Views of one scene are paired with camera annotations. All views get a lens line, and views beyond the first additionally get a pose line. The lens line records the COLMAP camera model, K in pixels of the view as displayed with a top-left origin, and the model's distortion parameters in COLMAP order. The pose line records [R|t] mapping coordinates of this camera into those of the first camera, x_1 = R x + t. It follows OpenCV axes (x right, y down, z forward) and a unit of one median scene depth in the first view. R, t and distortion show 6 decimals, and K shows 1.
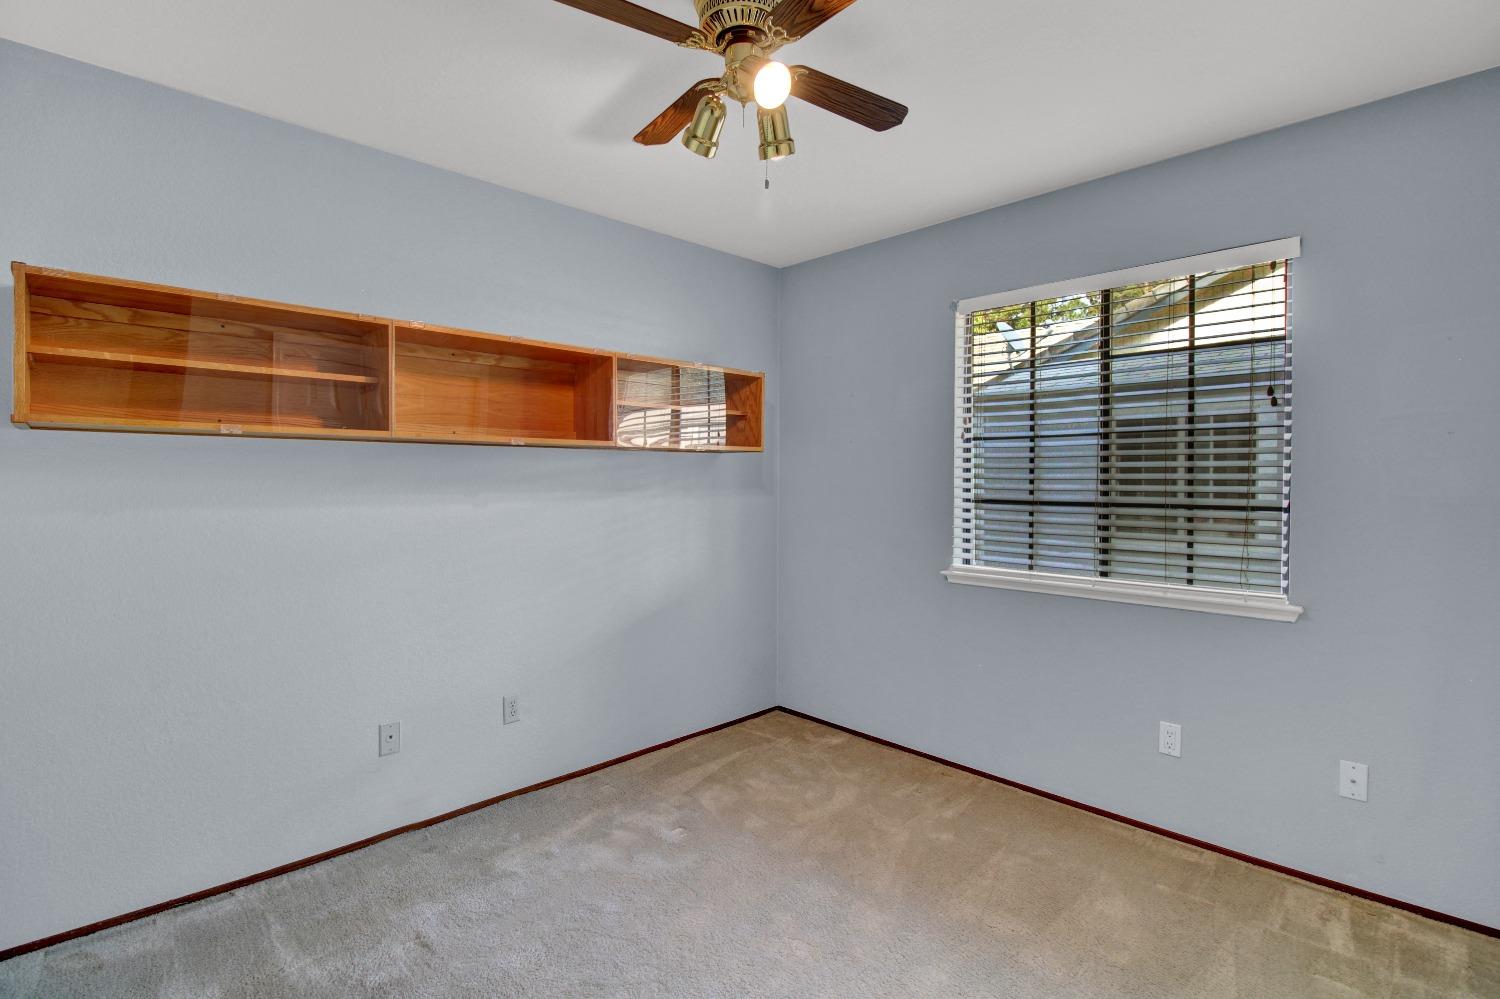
lens RADIAL K [[722.9, 0, 757.9], [0, 722.9, 490.8], [0, 0, 1]] dist [0.001505, -0.013472]
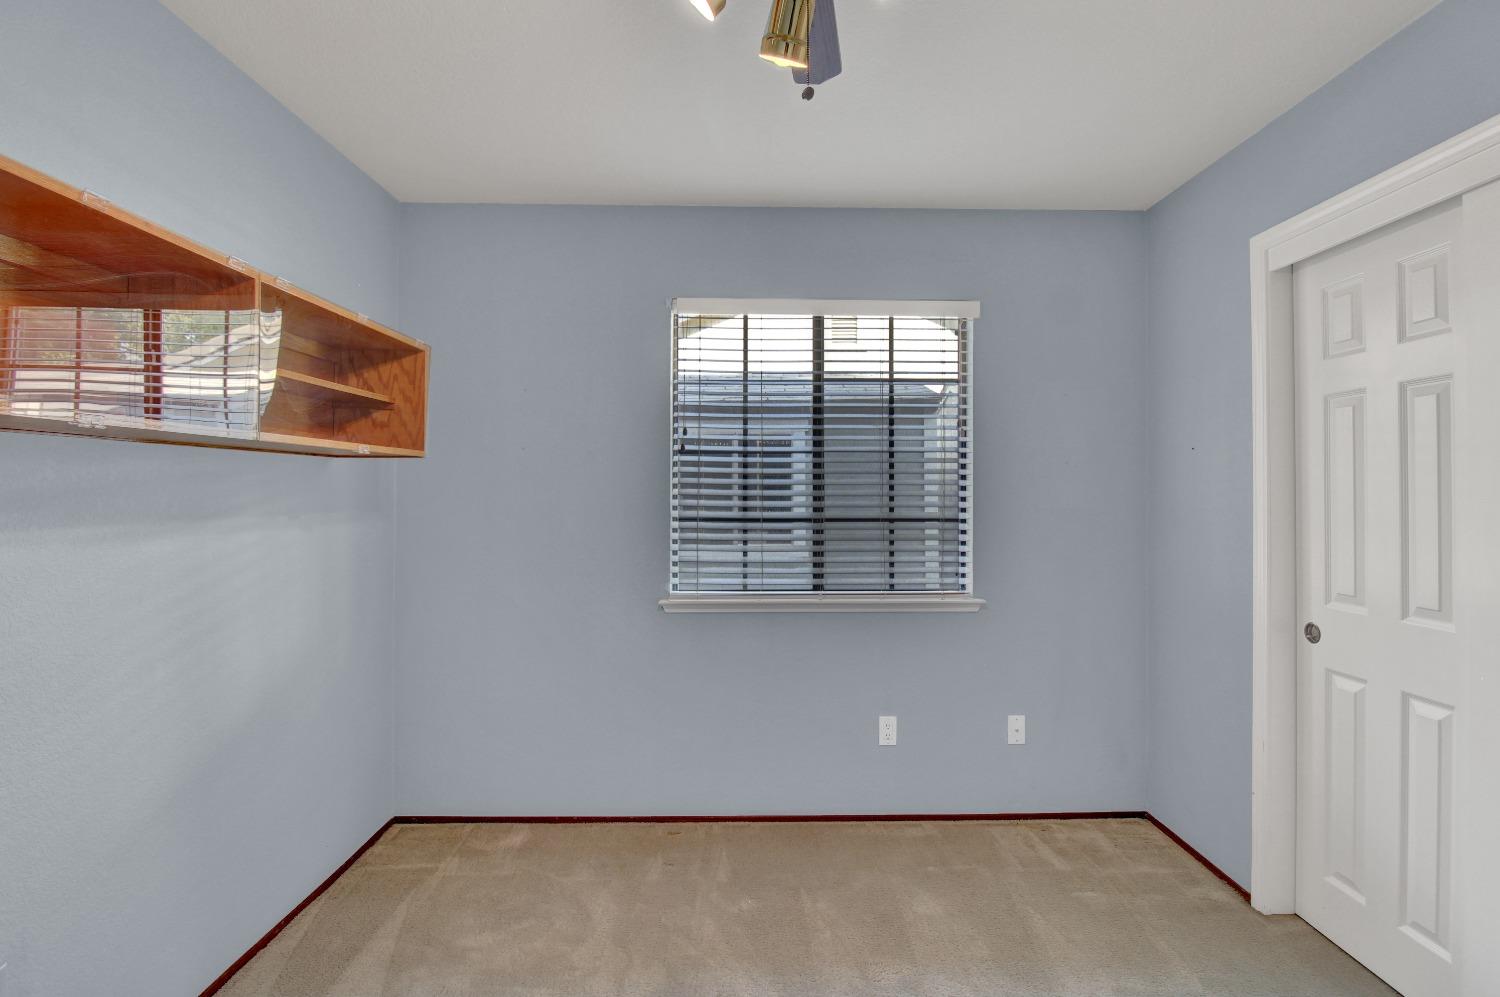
lens RADIAL K [[722.9, 0, 747.4], [0, 722.9, 487.8], [0, 0, 1]] dist [0.001505, -0.013472]
pose [[0.682019, 0.005603, 0.731313, -0.305088], [0.013285, 0.999711, -0.020048, -0.006710], [-0.731214, 0.023389, 0.681747, 0.311432]]
